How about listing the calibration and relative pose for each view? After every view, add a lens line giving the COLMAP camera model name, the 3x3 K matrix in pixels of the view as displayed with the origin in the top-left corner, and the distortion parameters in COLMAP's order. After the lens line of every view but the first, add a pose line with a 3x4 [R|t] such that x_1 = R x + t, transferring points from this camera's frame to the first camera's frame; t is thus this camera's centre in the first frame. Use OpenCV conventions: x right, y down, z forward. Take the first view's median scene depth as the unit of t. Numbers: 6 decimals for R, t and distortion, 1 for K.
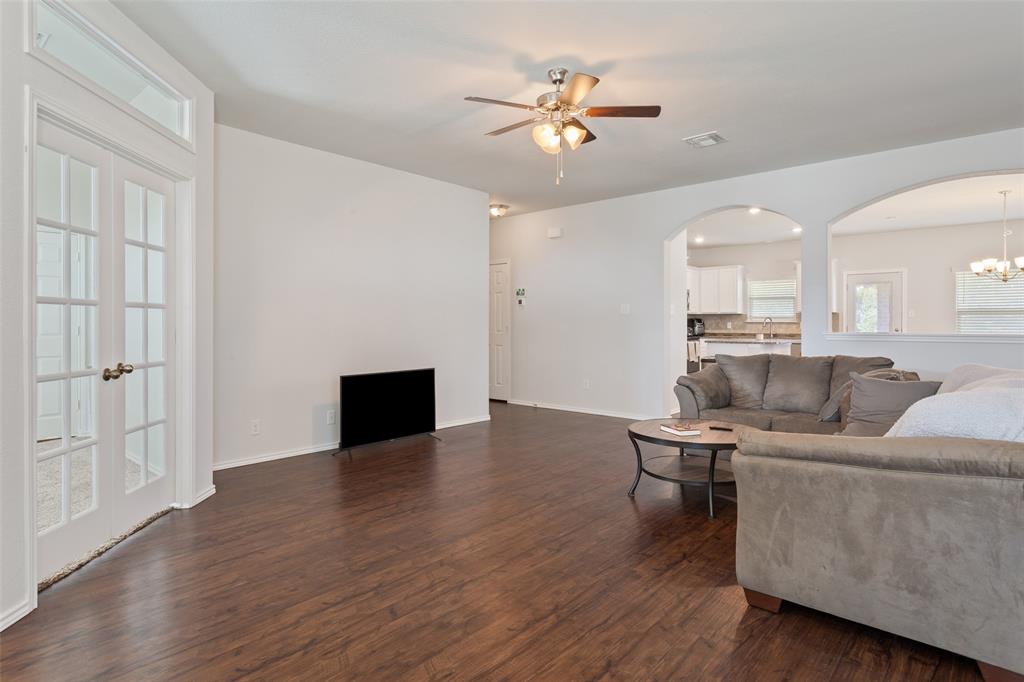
lens RADIAL K [[568.5, 0, 512.7], [0, 568.5, 325.4], [0, 0, 1]] dist [0.023638, 0.000107]
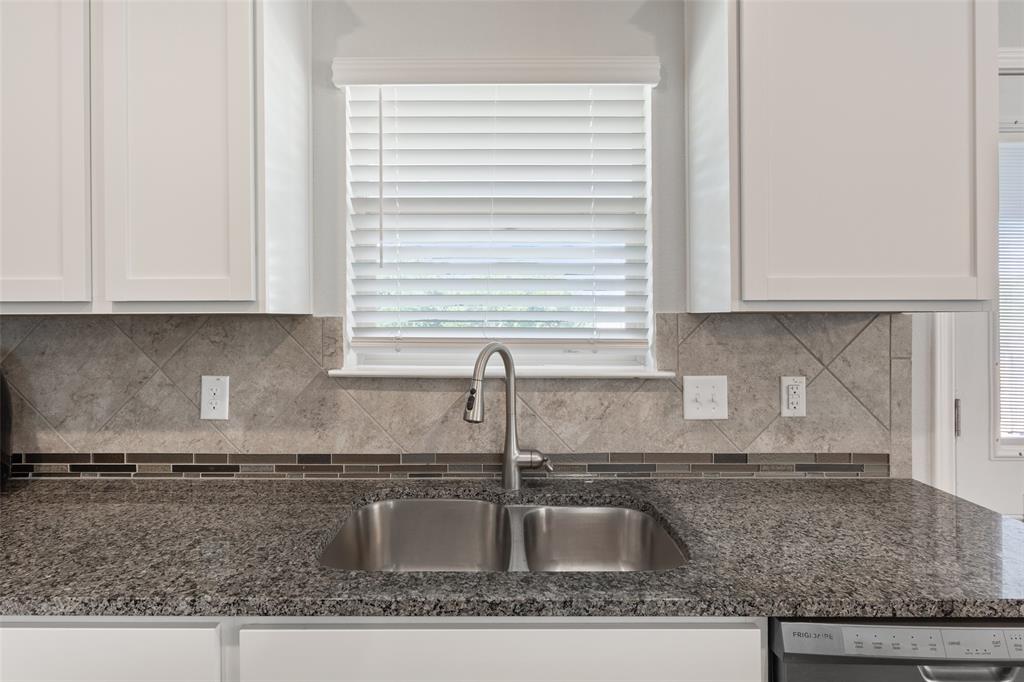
lens RADIAL K [[486.7, 0, 512.0], [0, 486.7, 341.0], [0, 0, 1]] dist [0.000797, 0.000112]
pose [[0.744936, -0.012694, 0.667016, 0.360207], [0.001957, 0.999856, 0.016843, -0.016102], [-0.667133, -0.011241, 0.744853, 0.878114]]
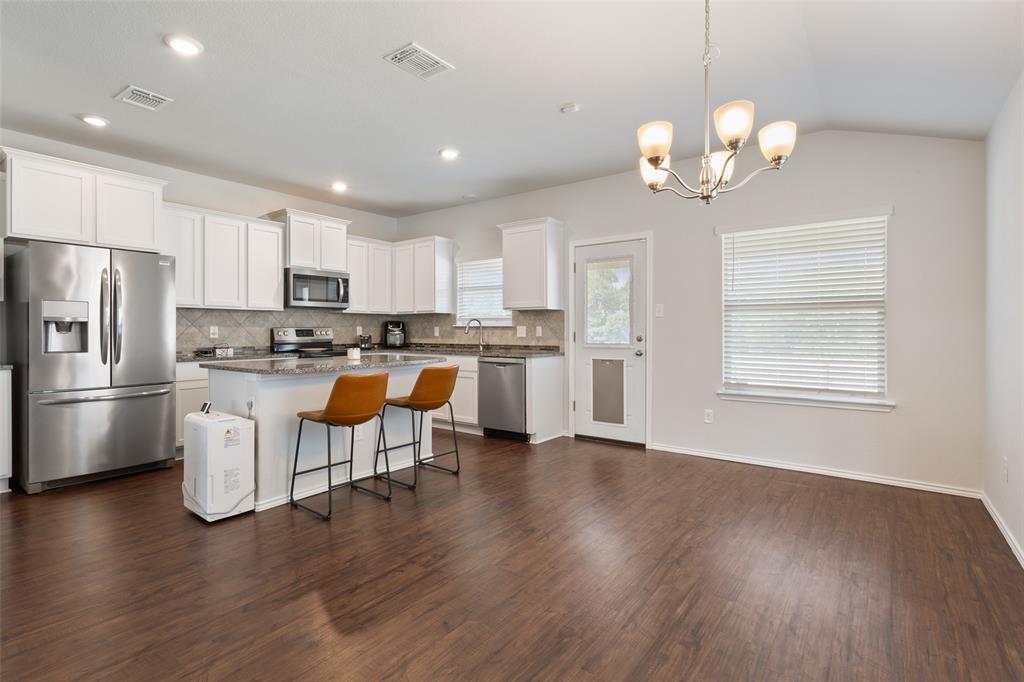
lens RADIAL K [[486.7, 0, 512.0], [0, 486.7, 341.0], [0, 0, 1]] dist [0.000797, 0.000112]
pose [[0.996300, -0.000662, 0.085940, 0.424474], [-0.000799, 0.999856, 0.016965, 0.001232], [-0.085939, -0.016971, 0.996156, 0.444928]]
